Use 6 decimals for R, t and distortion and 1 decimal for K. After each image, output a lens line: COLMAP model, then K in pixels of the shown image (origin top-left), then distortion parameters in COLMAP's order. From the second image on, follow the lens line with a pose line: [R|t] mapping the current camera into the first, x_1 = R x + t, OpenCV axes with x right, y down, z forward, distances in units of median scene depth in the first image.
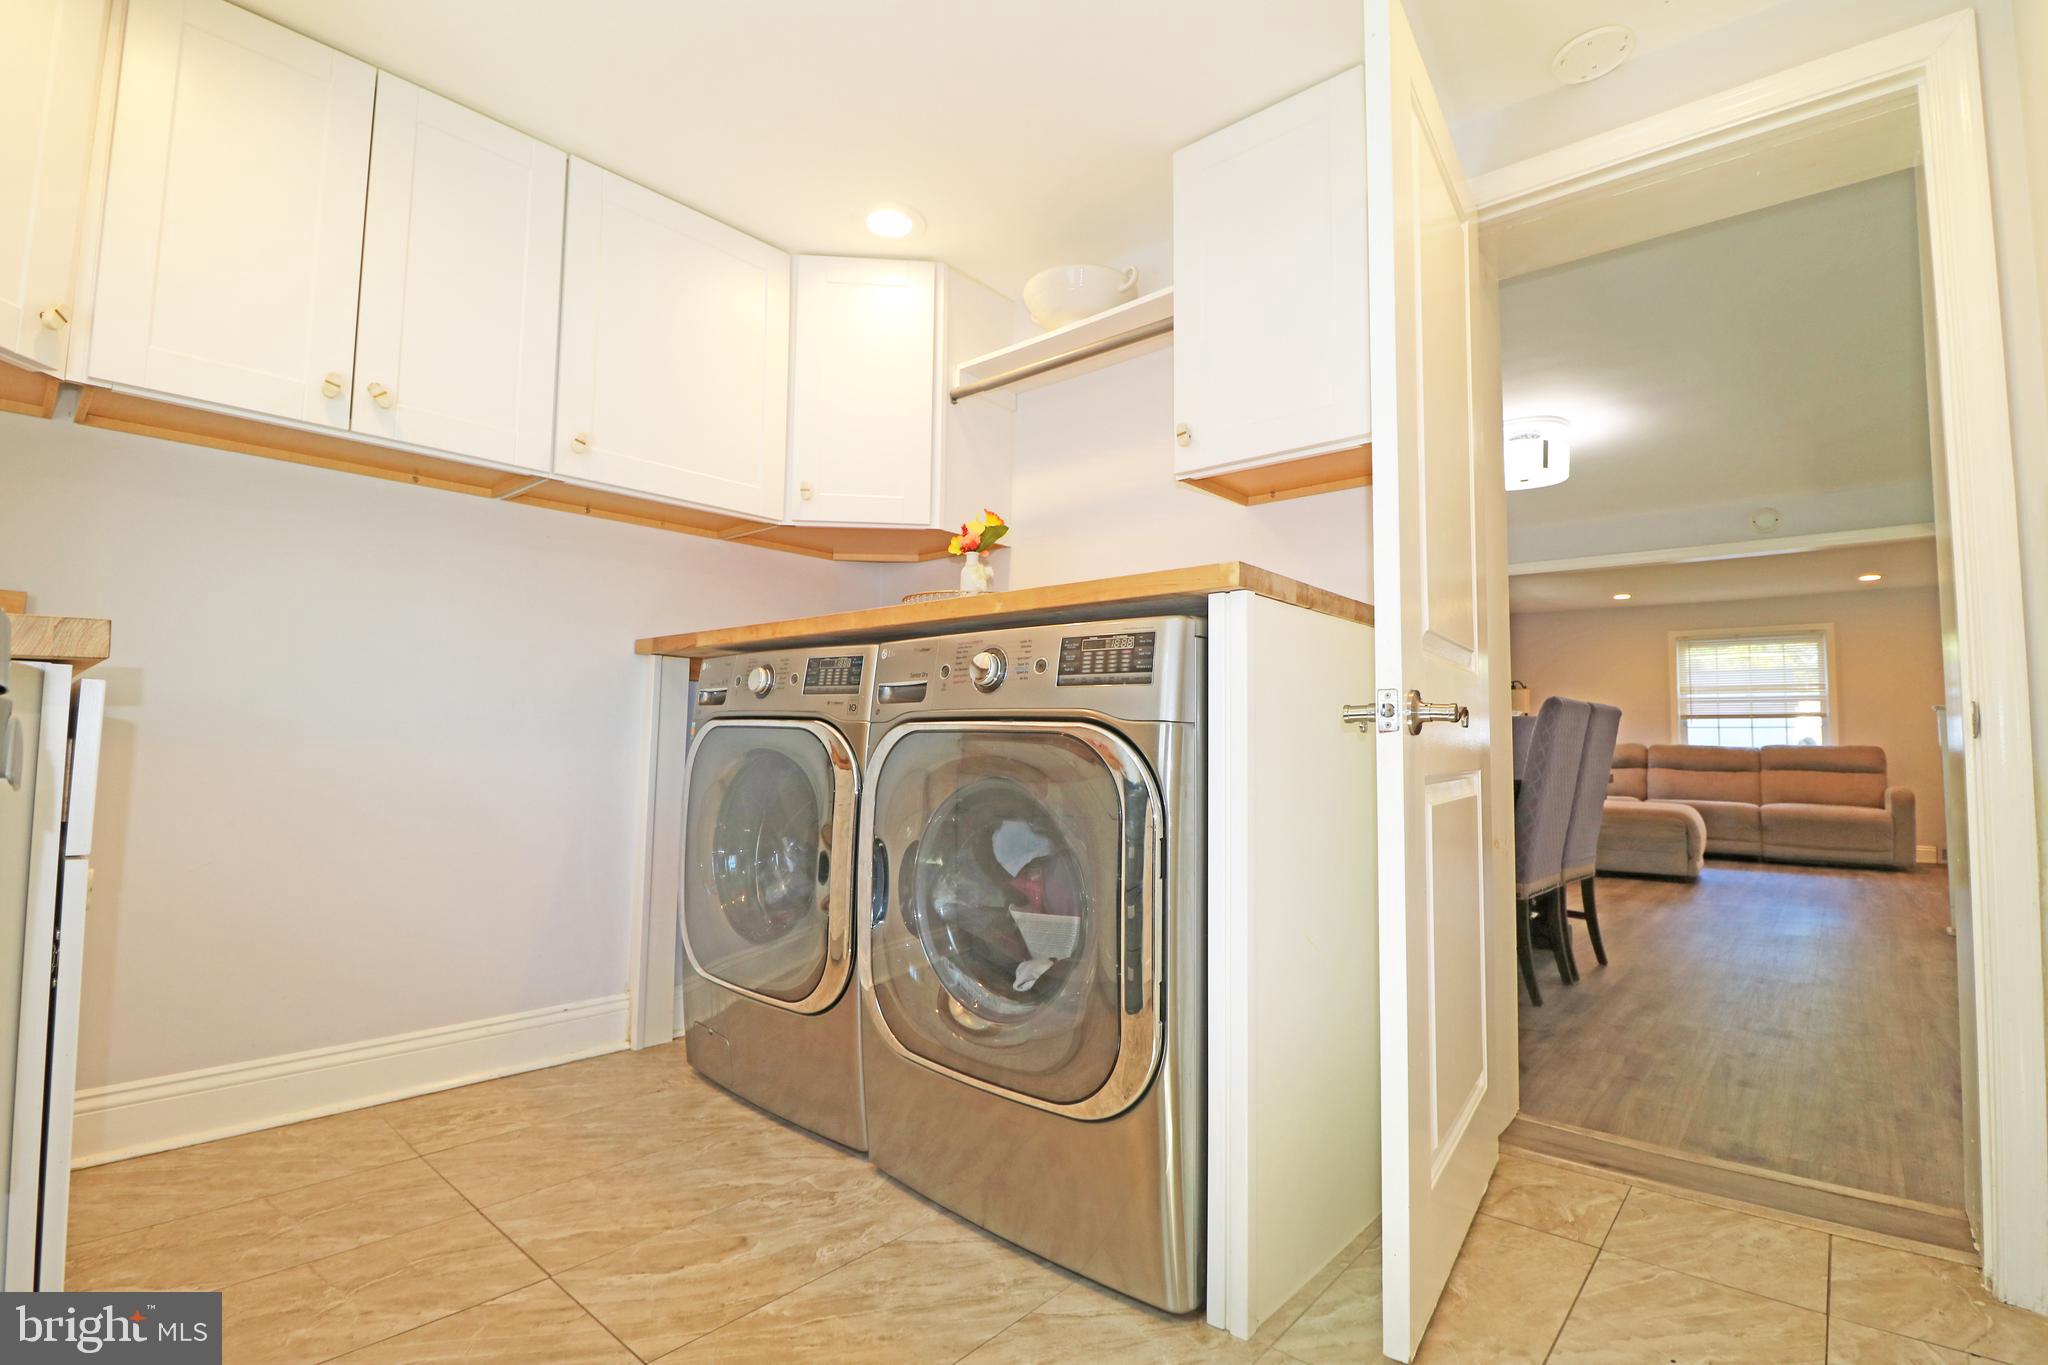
lens RADIAL K [[946.5, 0, 1032.1], [0, 946.5, 673.7], [0, 0, 1]] dist [0.000183, -0.013659]
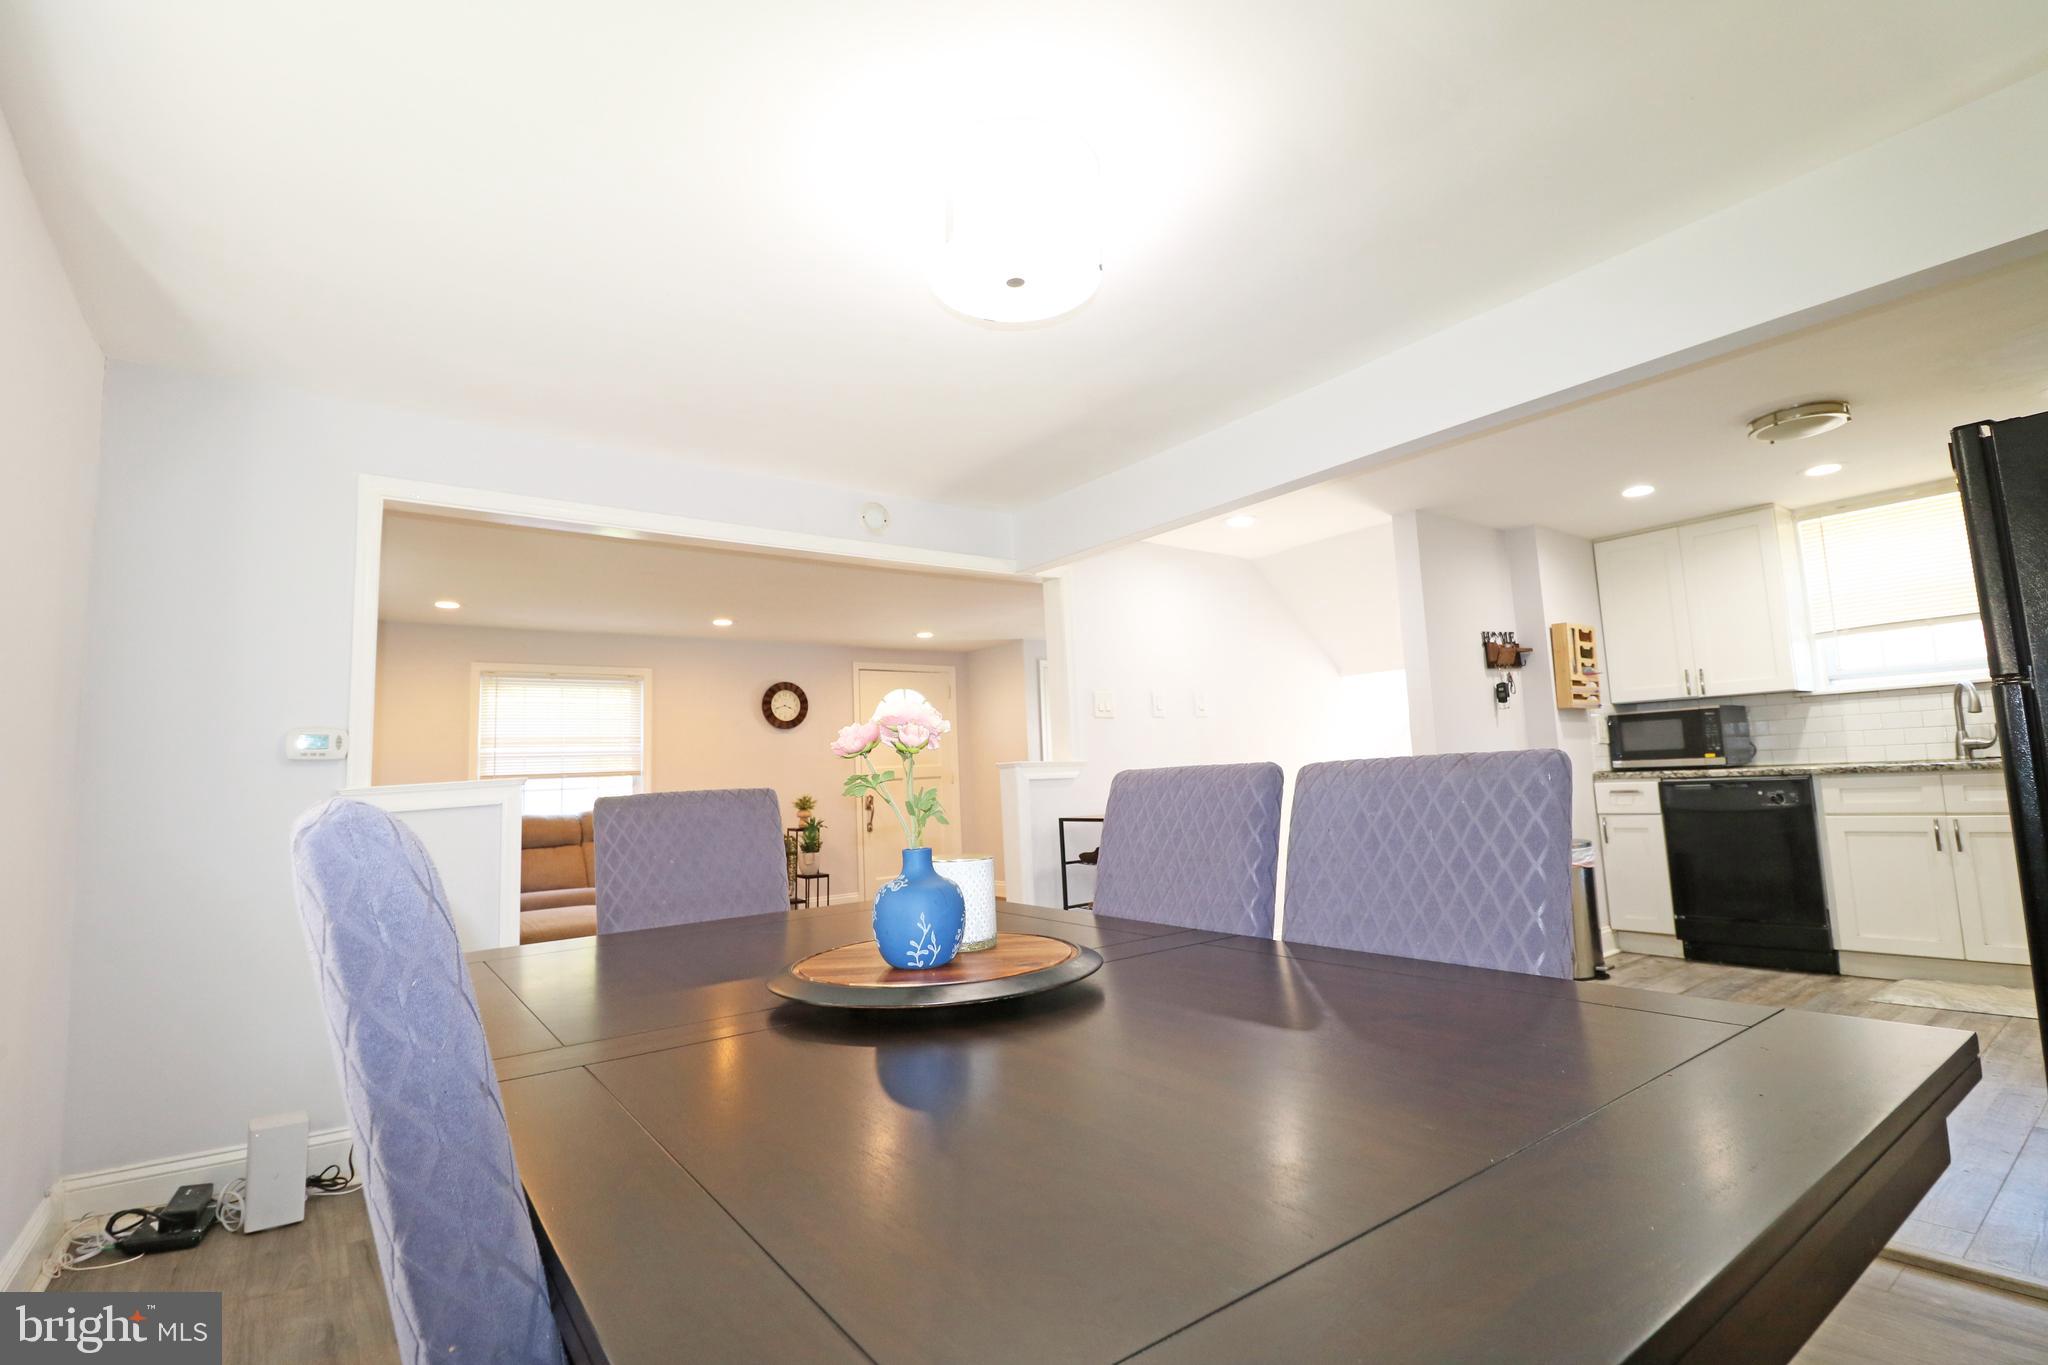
lens RADIAL K [[957.0, 0, 1034.5], [0, 957.0, 671.6], [0, 0, 1]] dist [0.002401, -0.013827]
pose [[0.206727, 0.083319, 0.974845, 0.043477], [-0.026149, 0.996482, -0.079623, 0.011990], [-0.978049, -0.009031, 0.208178, 0.477120]]
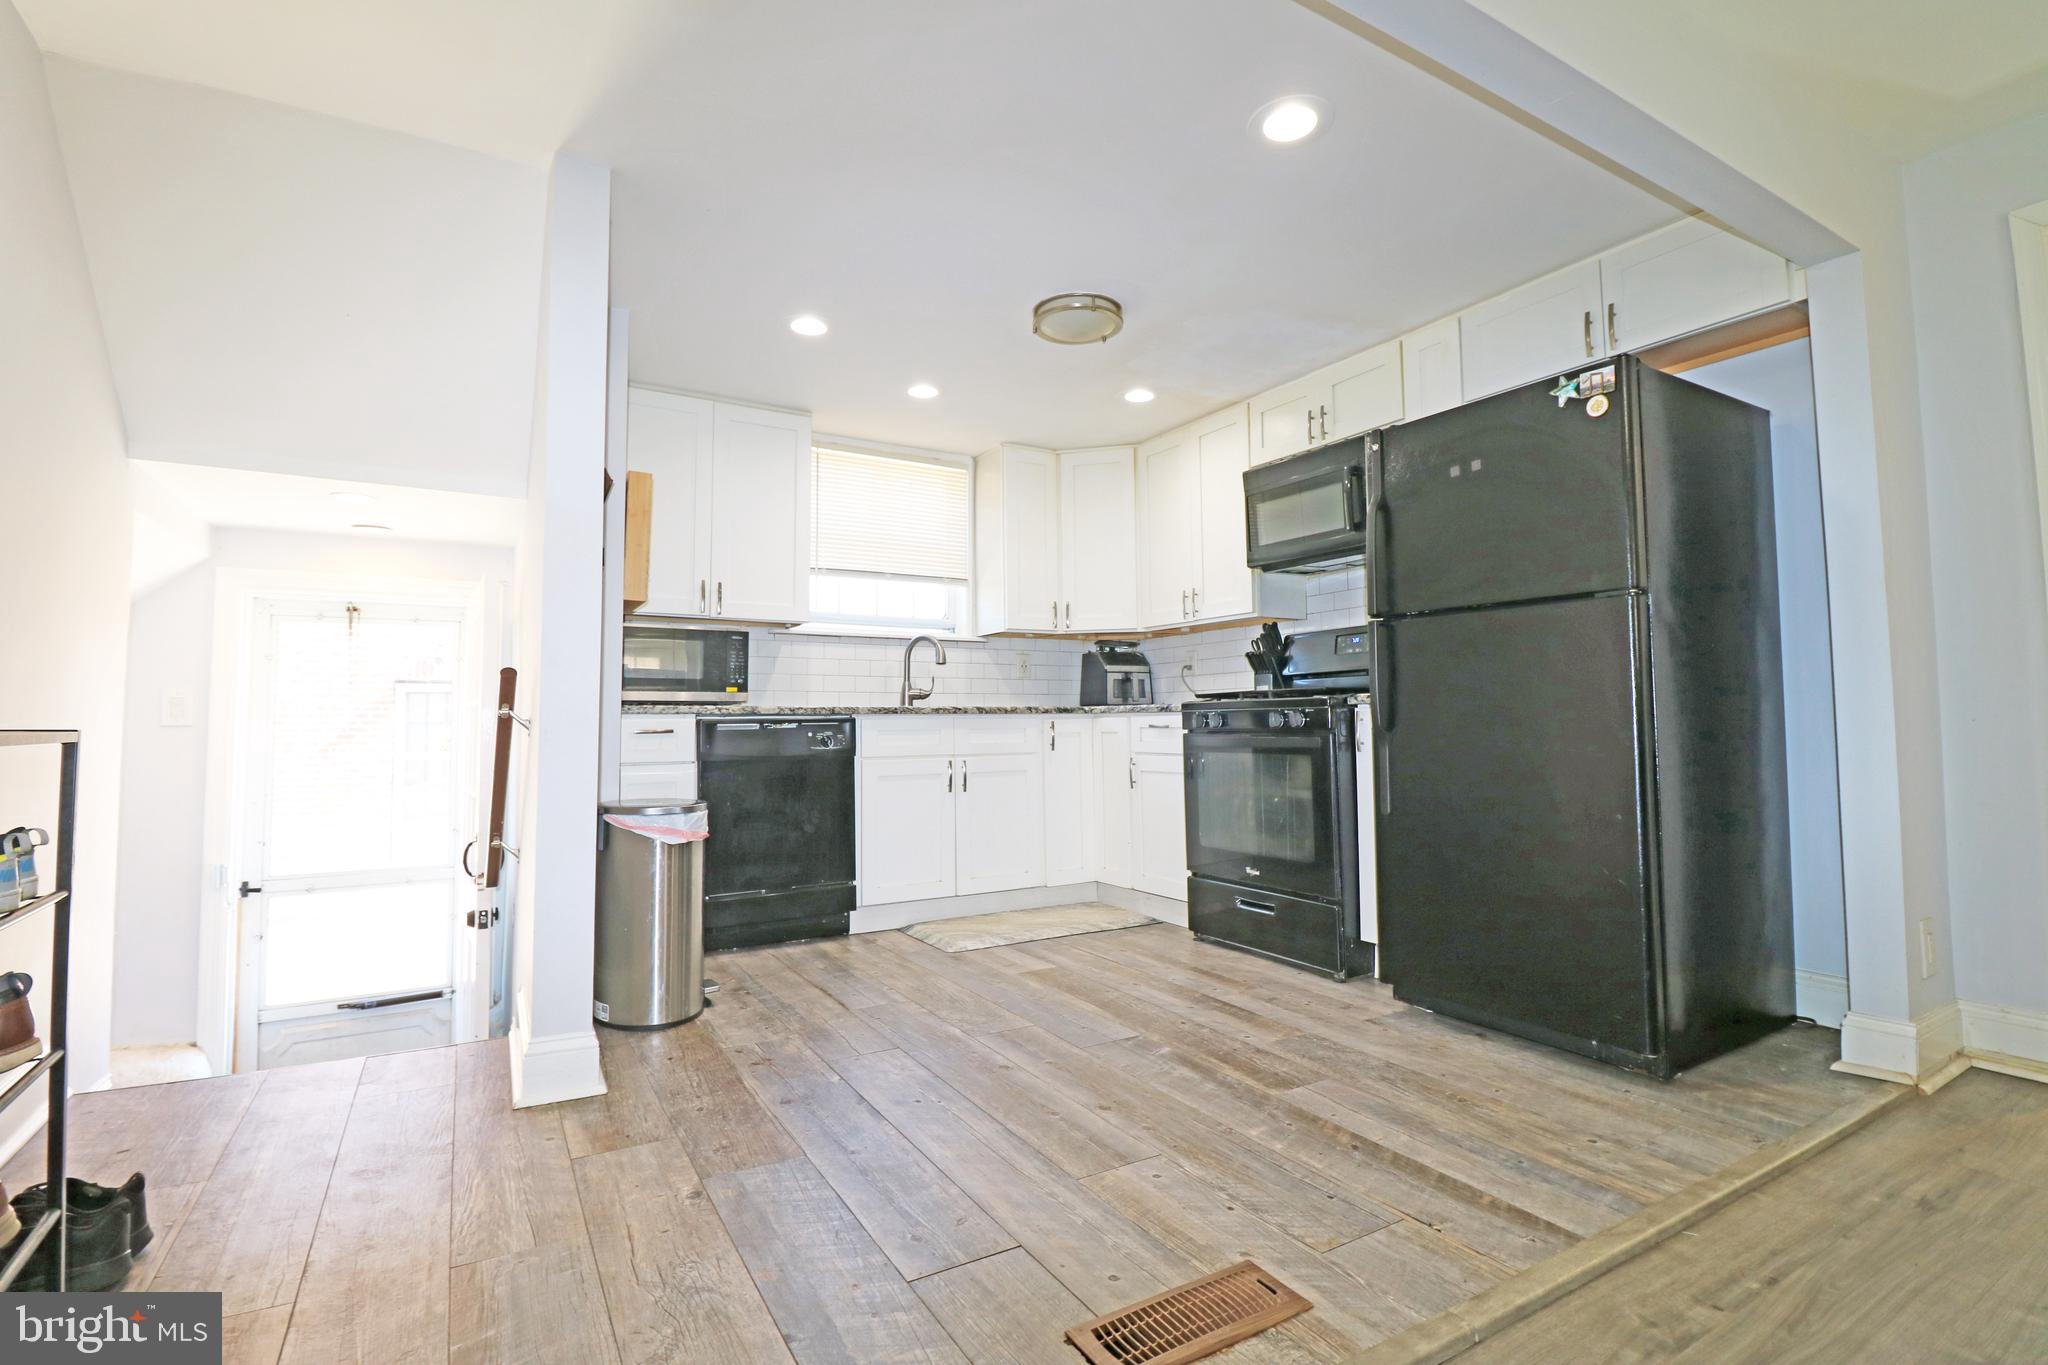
lens RADIAL K [[949.0, 0, 1034.1], [0, 949.0, 669.6], [0, 0, 1]] dist [-0.001595, -0.012583]
pose [[-0.949595, 0.008723, 0.313357, 0.439606], [-0.031300, 0.991979, -0.122466, 0.050358], [-0.311912, -0.126101, -0.941706, 0.591886]]
